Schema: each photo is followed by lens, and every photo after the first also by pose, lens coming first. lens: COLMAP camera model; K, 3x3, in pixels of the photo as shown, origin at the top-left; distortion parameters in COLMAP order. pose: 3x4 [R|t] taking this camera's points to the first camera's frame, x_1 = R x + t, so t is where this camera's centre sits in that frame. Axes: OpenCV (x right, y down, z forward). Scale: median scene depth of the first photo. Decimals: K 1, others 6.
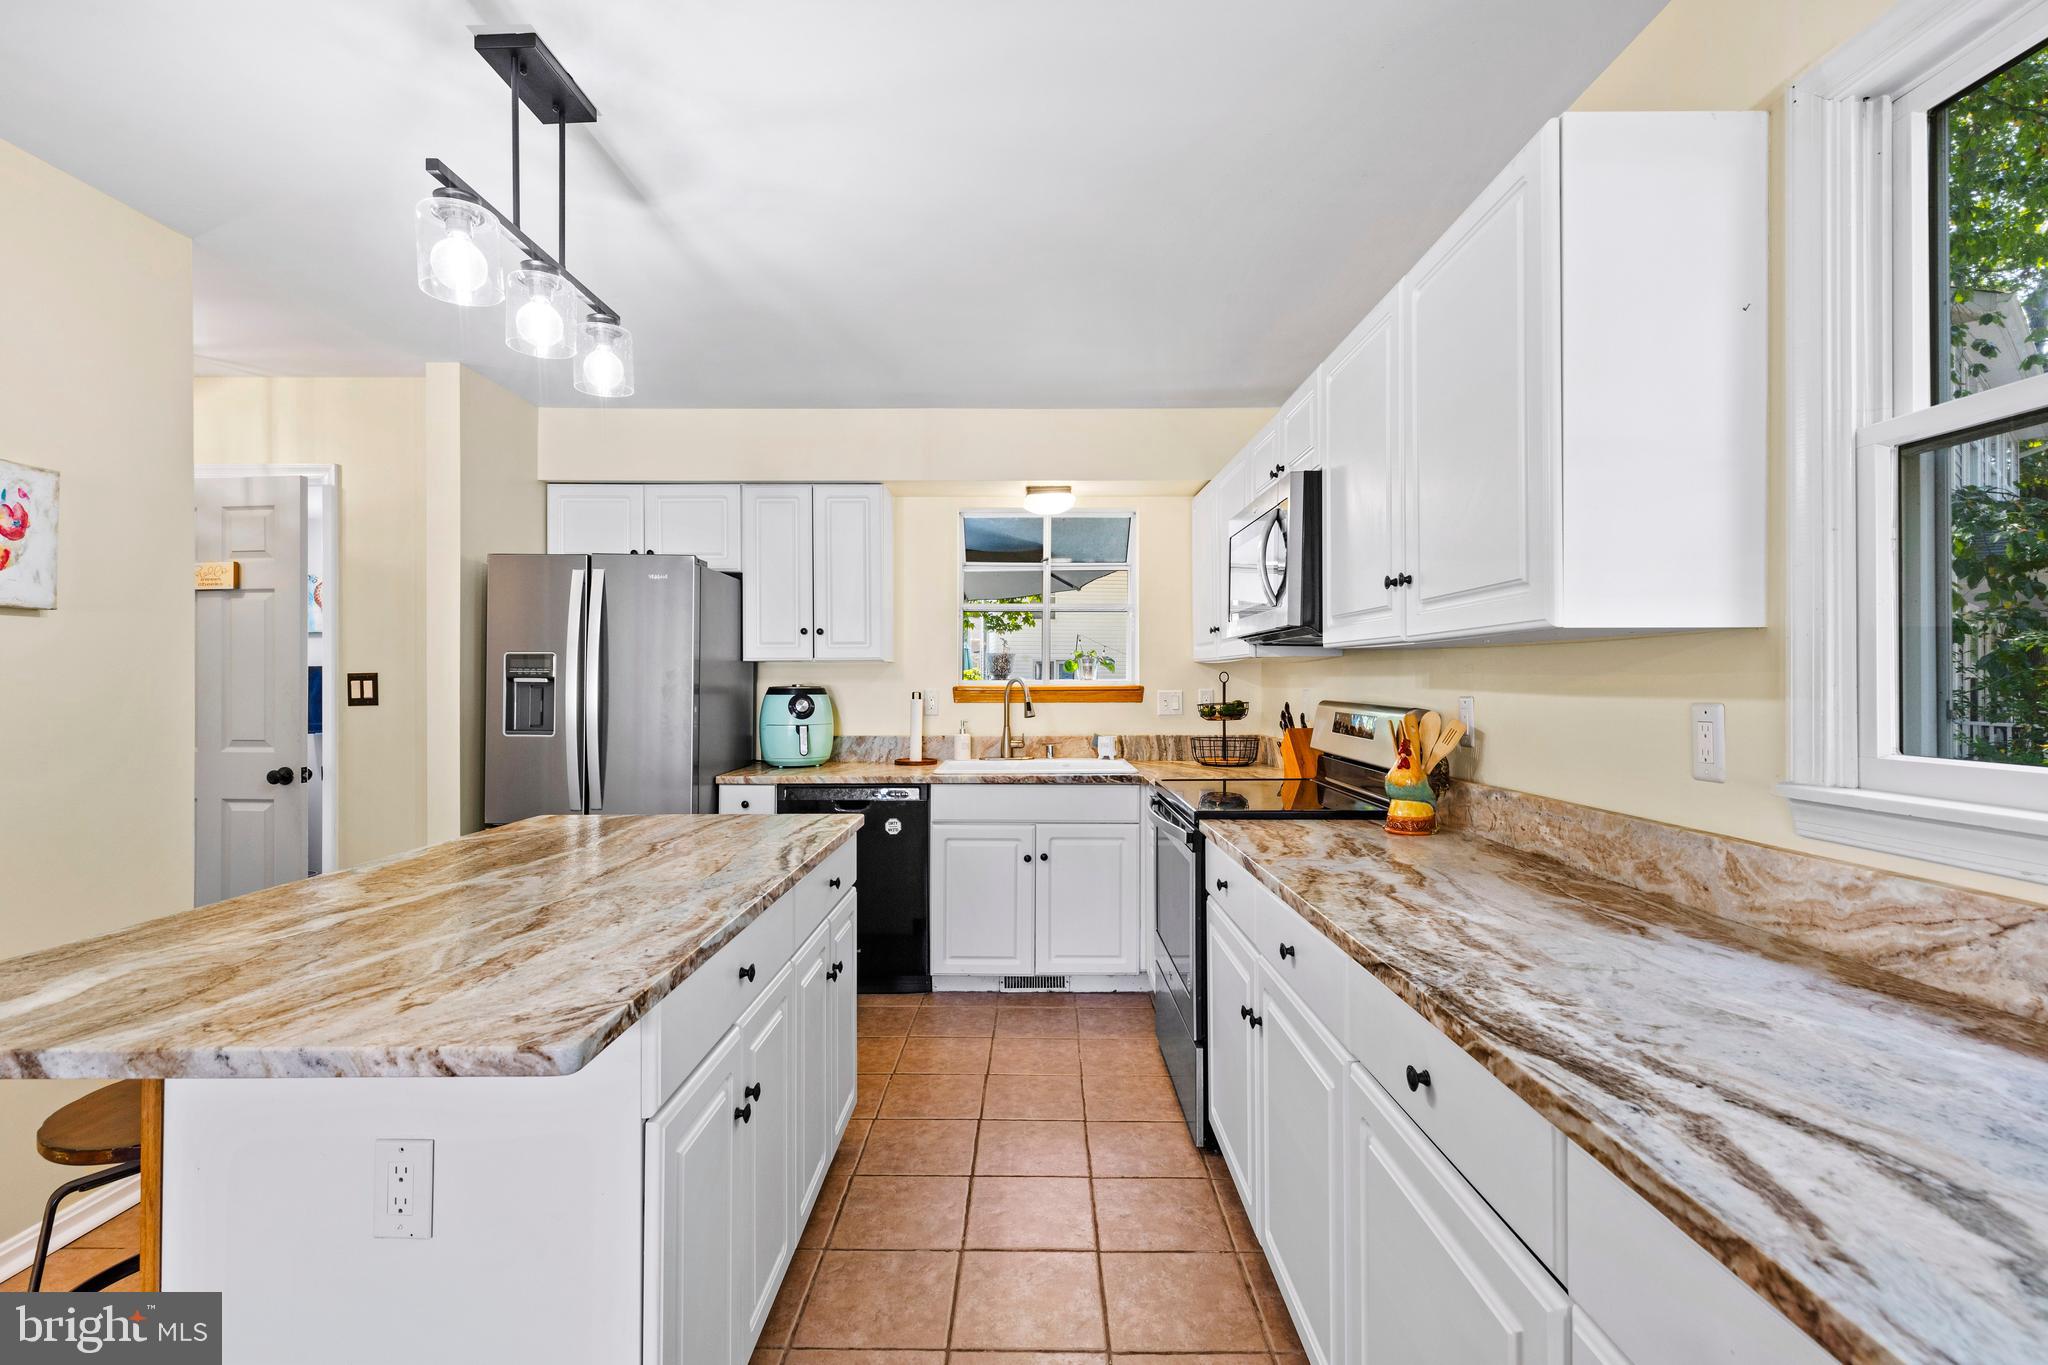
lens RADIAL K [[915.8, 0, 1023.5], [0, 915.8, 675.3], [0, 0, 1]] dist [0.011096, -0.003606]
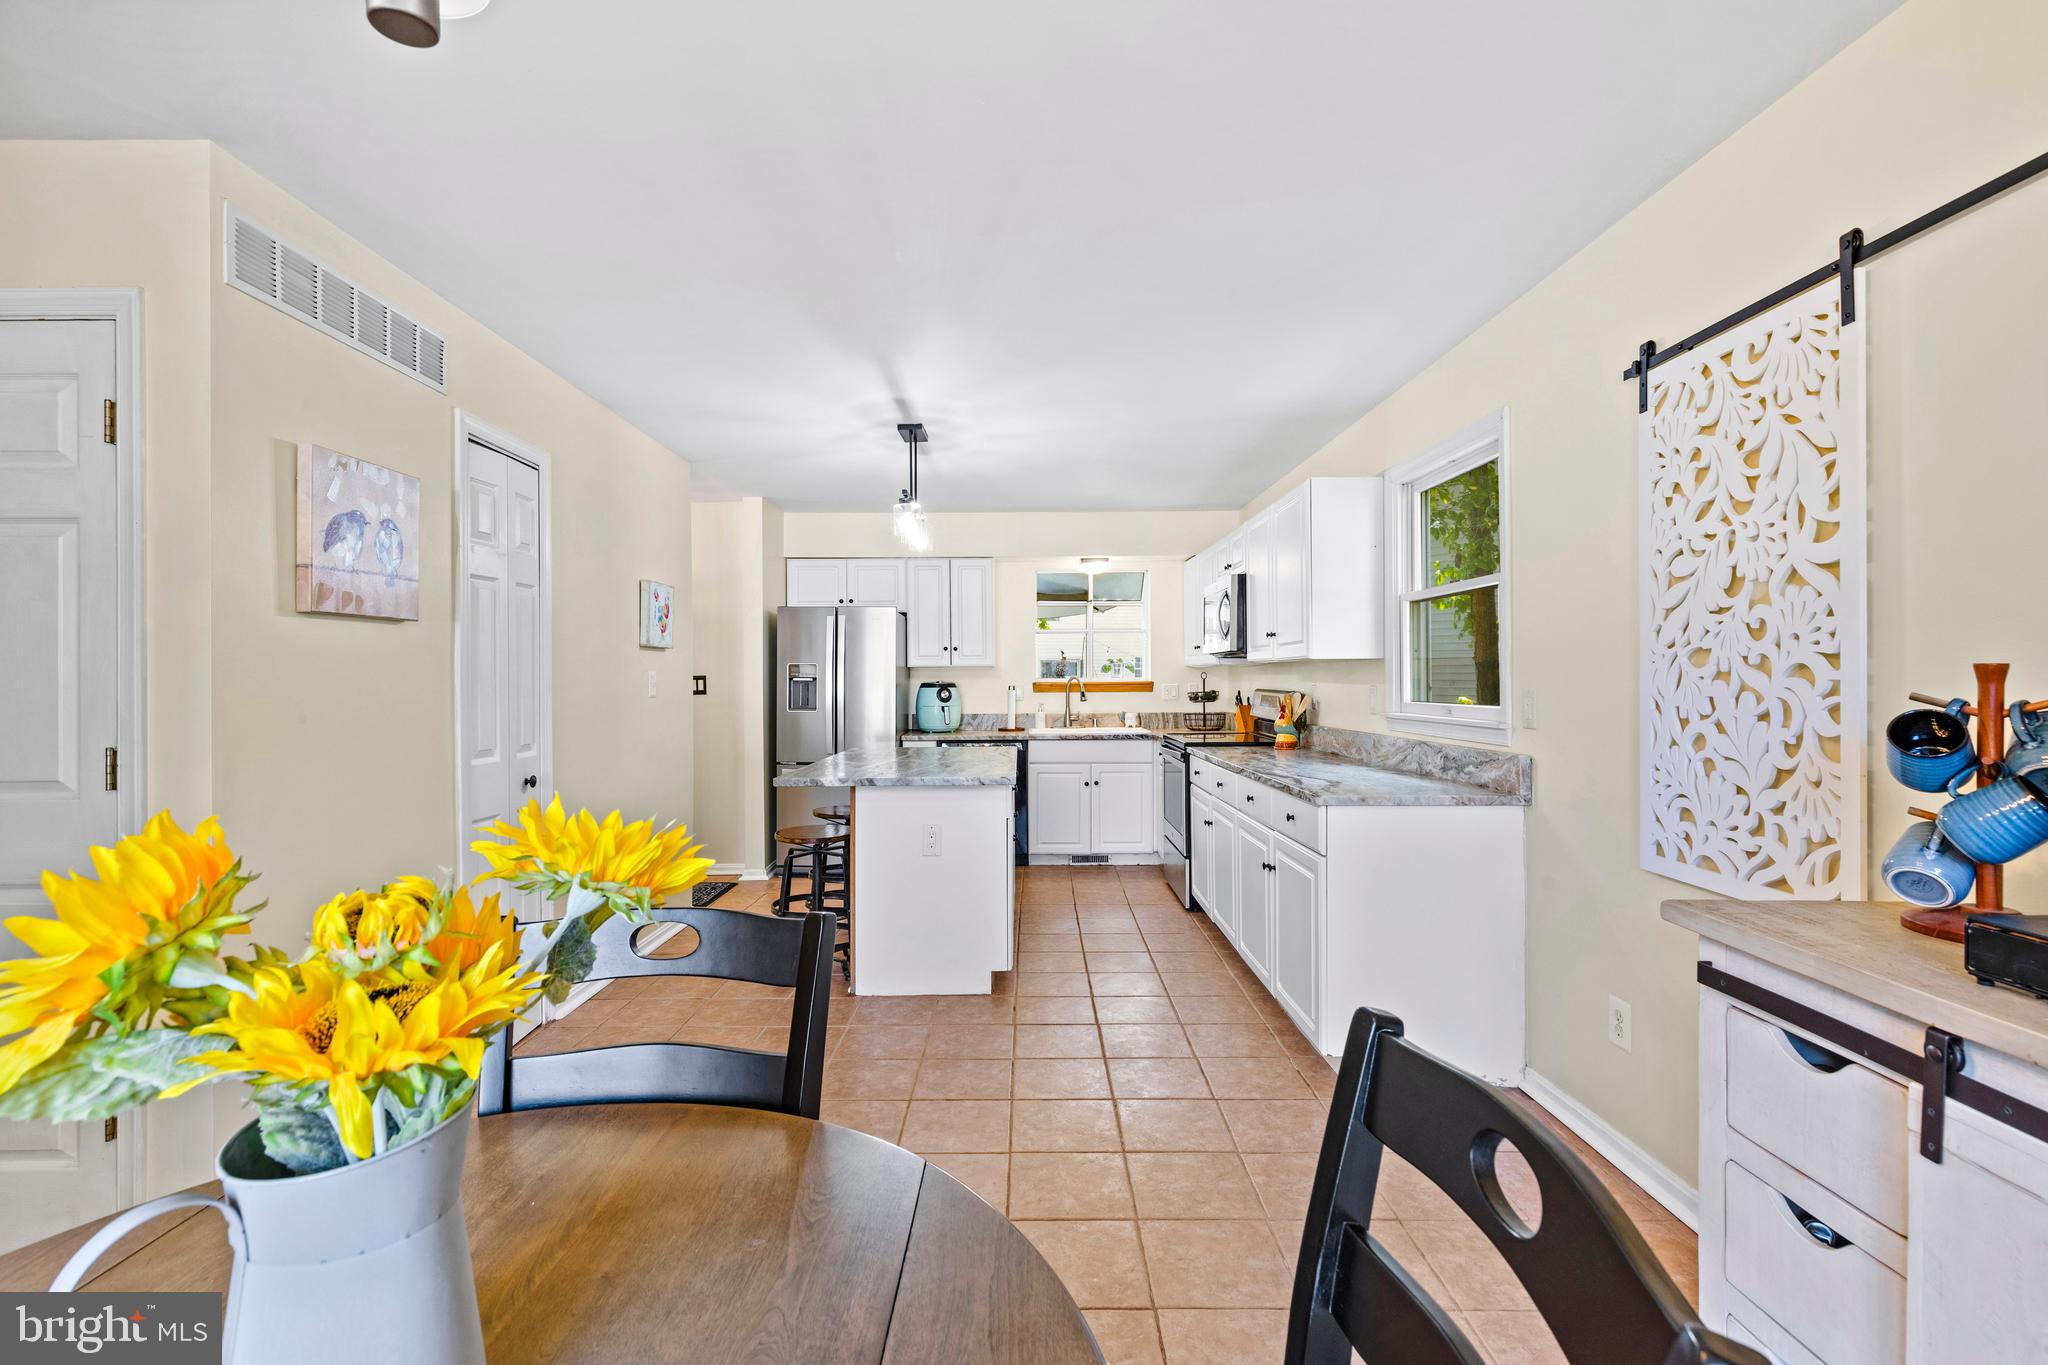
lens RADIAL K [[915.8, 0, 1029.0], [0, 915.8, 674.2], [0, 0, 1]] dist [0.011096, -0.003606]
pose [[0.999927, -0.004236, 0.011327, -0.119744], [0.004228, 0.999991, 0.000721, -0.003711], [-0.011330, -0.000673, 0.999936, -0.683349]]
